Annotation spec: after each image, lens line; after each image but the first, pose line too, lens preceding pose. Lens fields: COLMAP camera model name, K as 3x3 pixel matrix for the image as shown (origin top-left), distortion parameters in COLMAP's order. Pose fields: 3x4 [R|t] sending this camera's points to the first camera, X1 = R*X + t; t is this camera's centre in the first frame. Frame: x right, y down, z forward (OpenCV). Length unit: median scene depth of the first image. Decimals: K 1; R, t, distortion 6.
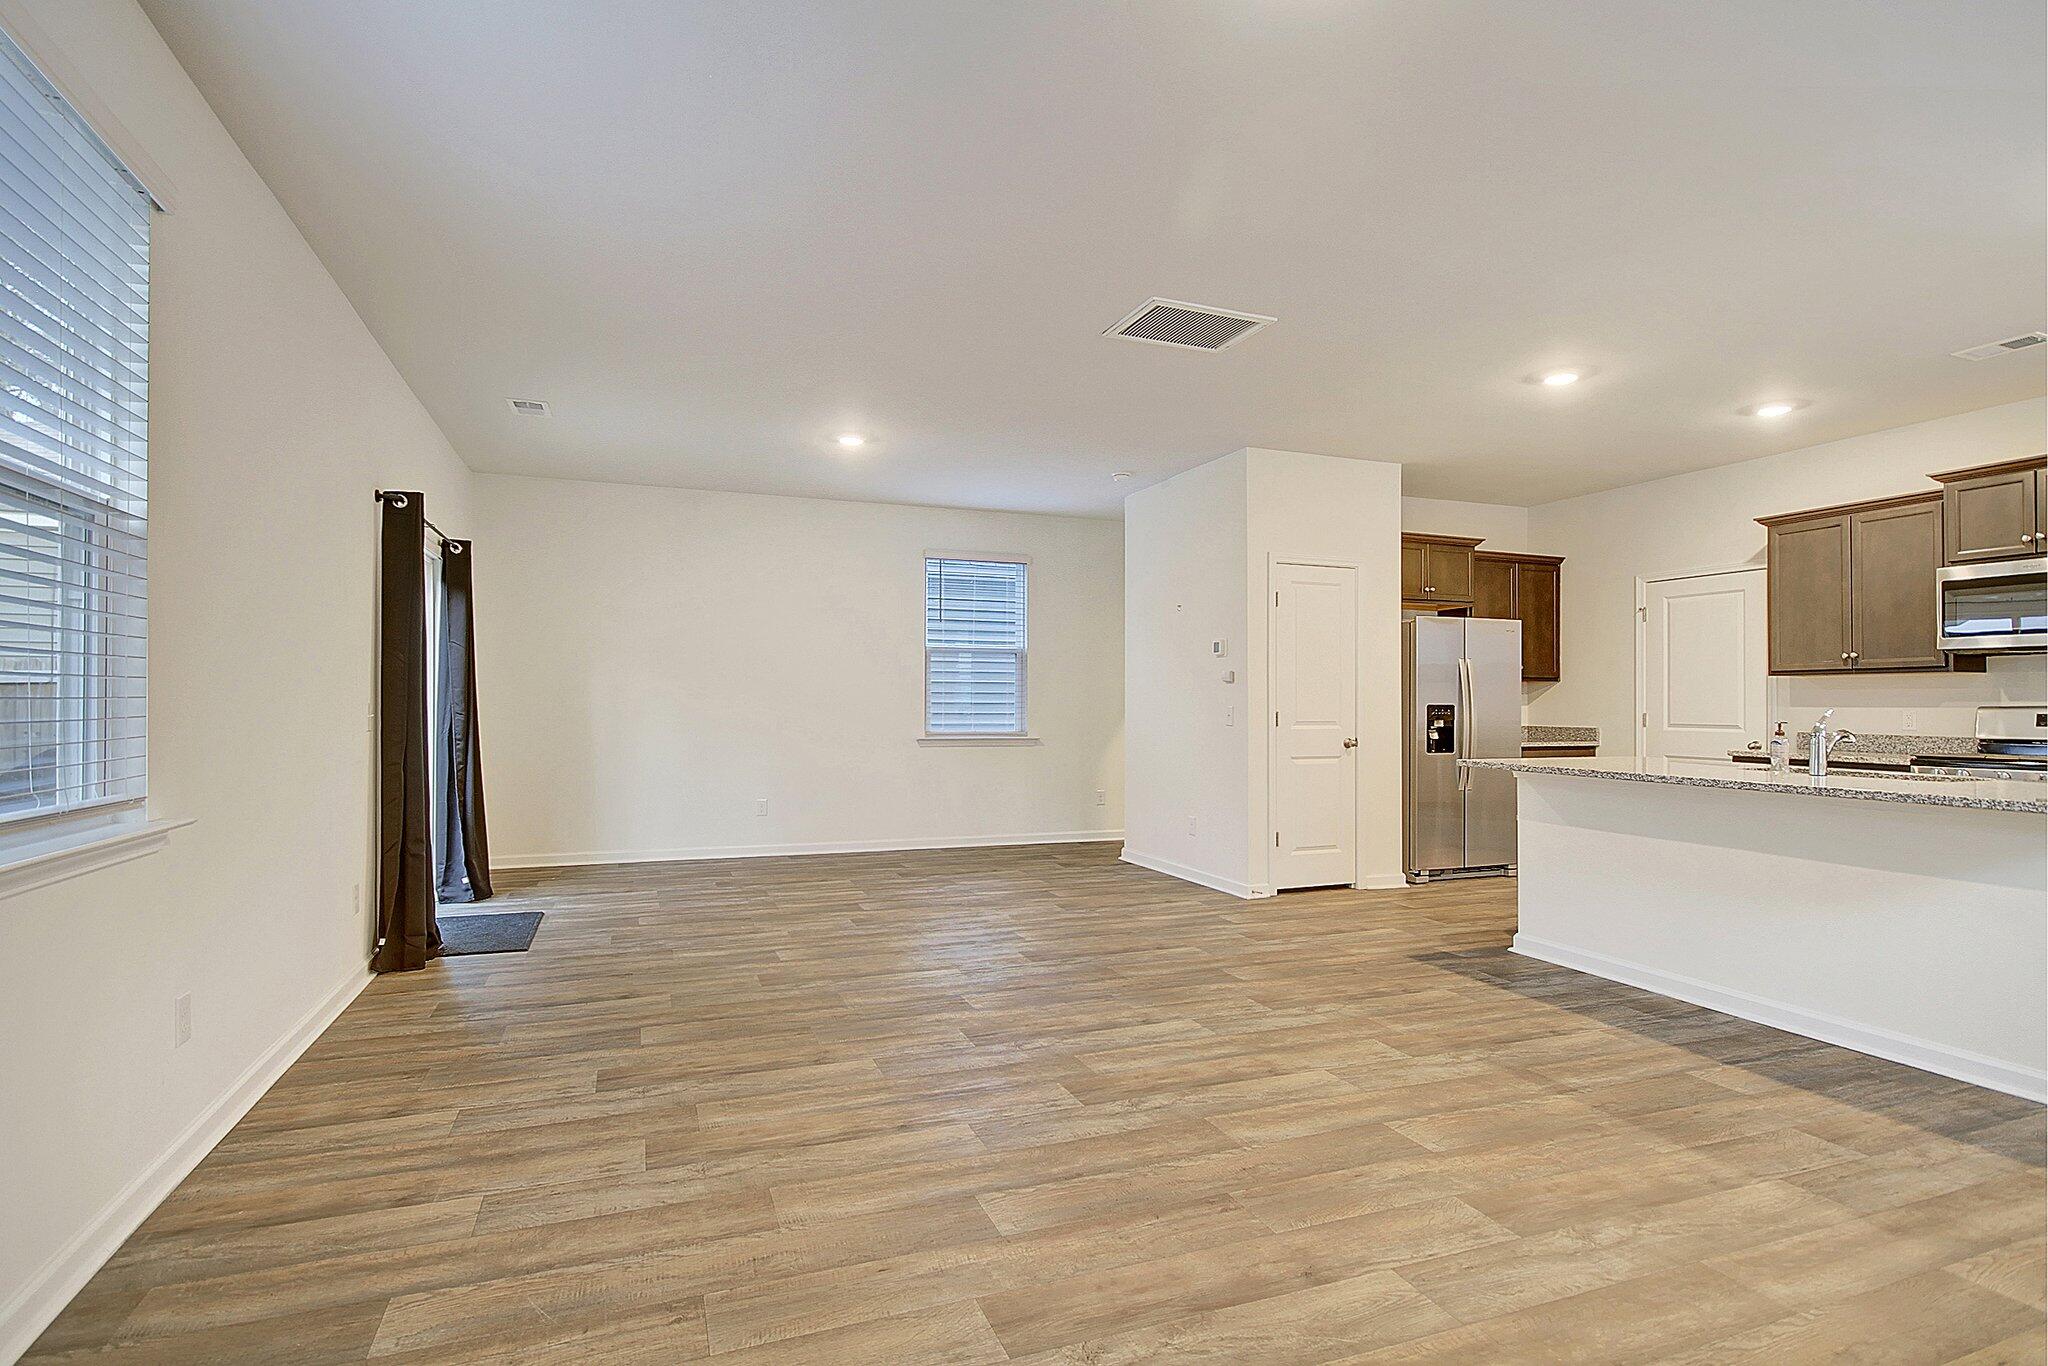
lens RADIAL K [[972.8, 0, 1063.6], [0, 972.8, 696.1], [0, 0, 1]] dist [0.005747, -0.003381]
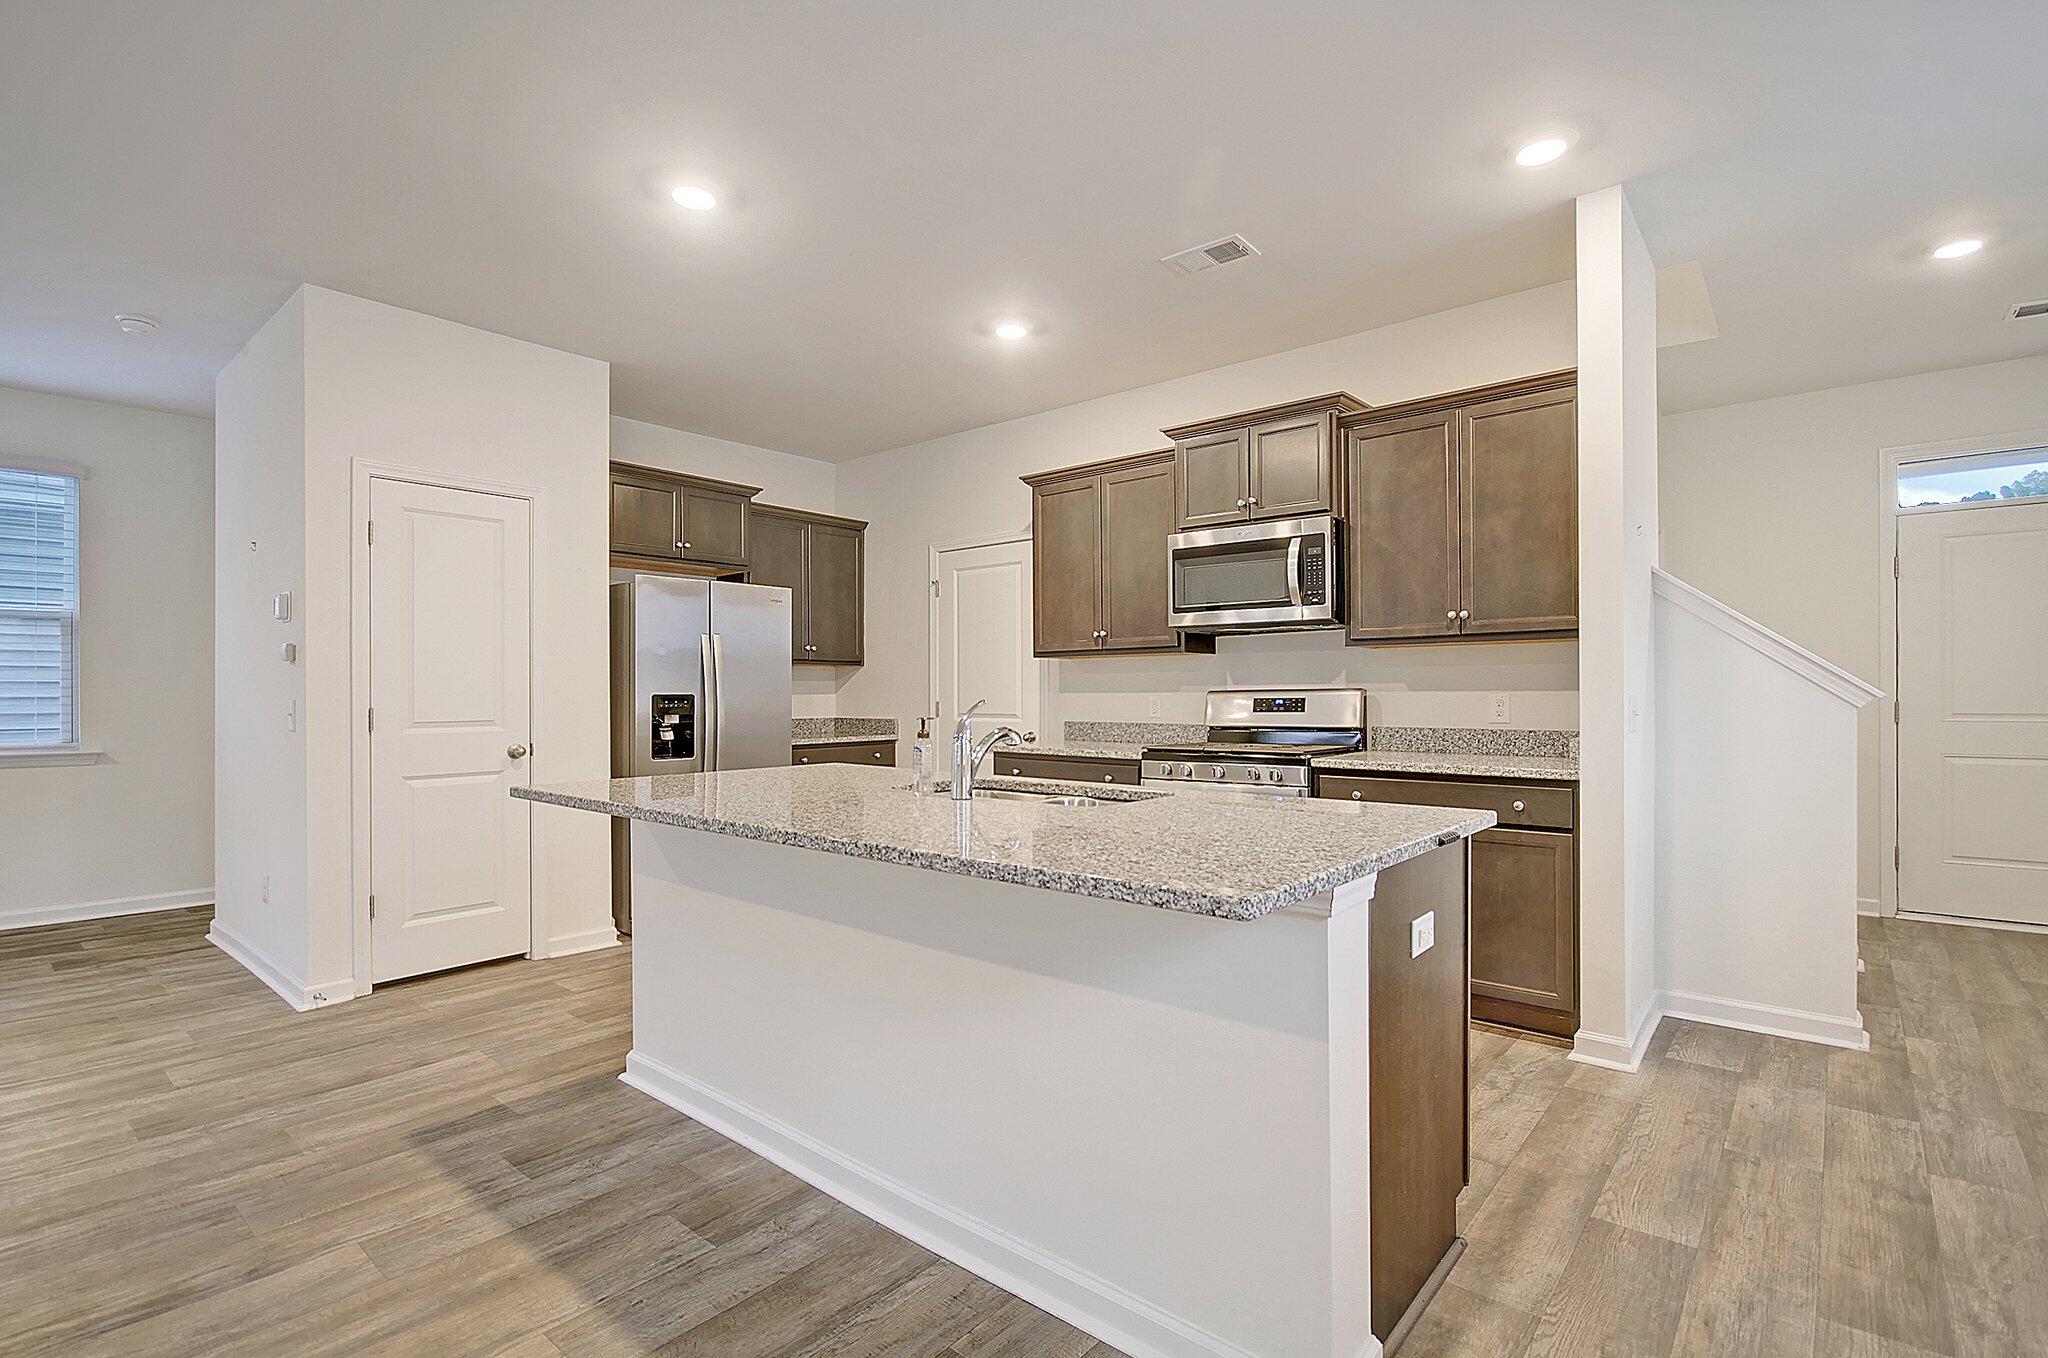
lens RADIAL K [[960.6, 0, 1016.1], [0, 960.6, 691.4], [0, 0, 1]] dist [-0.024474, -0.002319]
pose [[0.879666, -0.009853, 0.475491, 0.328579], [0.006309, 0.999939, 0.009049, 0.001908], [-0.475551, -0.004961, 0.879674, 0.273785]]
